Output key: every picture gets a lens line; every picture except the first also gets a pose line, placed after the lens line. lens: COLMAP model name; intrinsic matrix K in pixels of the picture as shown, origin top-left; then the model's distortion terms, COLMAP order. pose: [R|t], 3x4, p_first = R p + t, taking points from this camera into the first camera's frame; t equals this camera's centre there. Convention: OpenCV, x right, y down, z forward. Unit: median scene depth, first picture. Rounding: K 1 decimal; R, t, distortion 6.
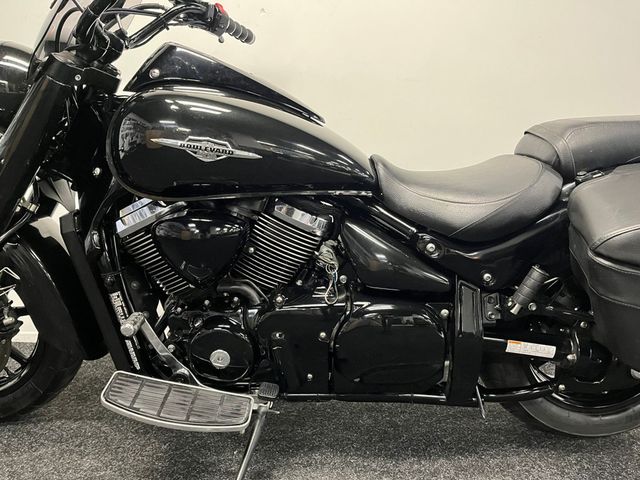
lens RADIAL K [[483.9, 0, 320.0], [0, 483.9, 240.0], [0, 0, 1]] dist [0.063955, -0.077074]
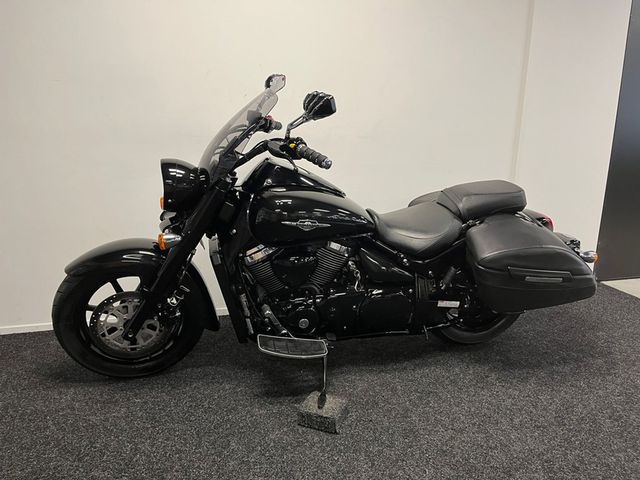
lens RADIAL K [[473.3, 0, 320.0], [0, 473.3, 240.0], [0, 0, 1]] dist [0.103293, -0.133401]
pose [[0.973336, -0.061153, 0.221083, -0.533541], [0.038433, 0.993660, 0.105650, -0.283603], [-0.226142, -0.094336, 0.969516, -0.817306]]
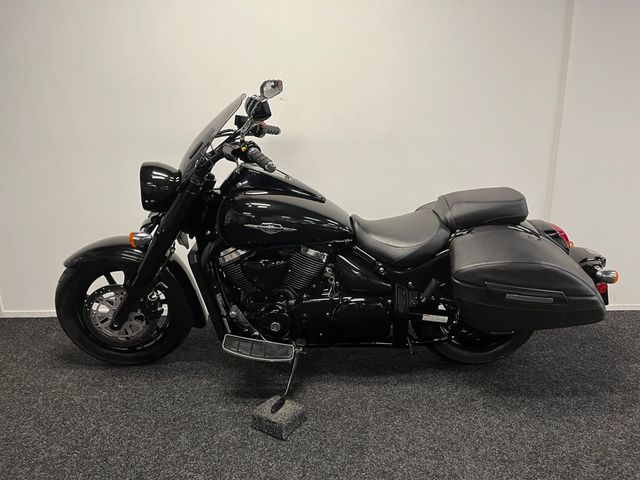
lens RADIAL K [[473.3, 0, 320.0], [0, 473.3, 240.0], [0, 0, 1]] dist [0.103293, -0.133401]
pose [[0.999748, -0.019949, 0.010279, -0.037469], [0.018975, 0.995993, 0.087396, -0.263653], [-0.011981, -0.087179, 0.996121, -0.861993]]
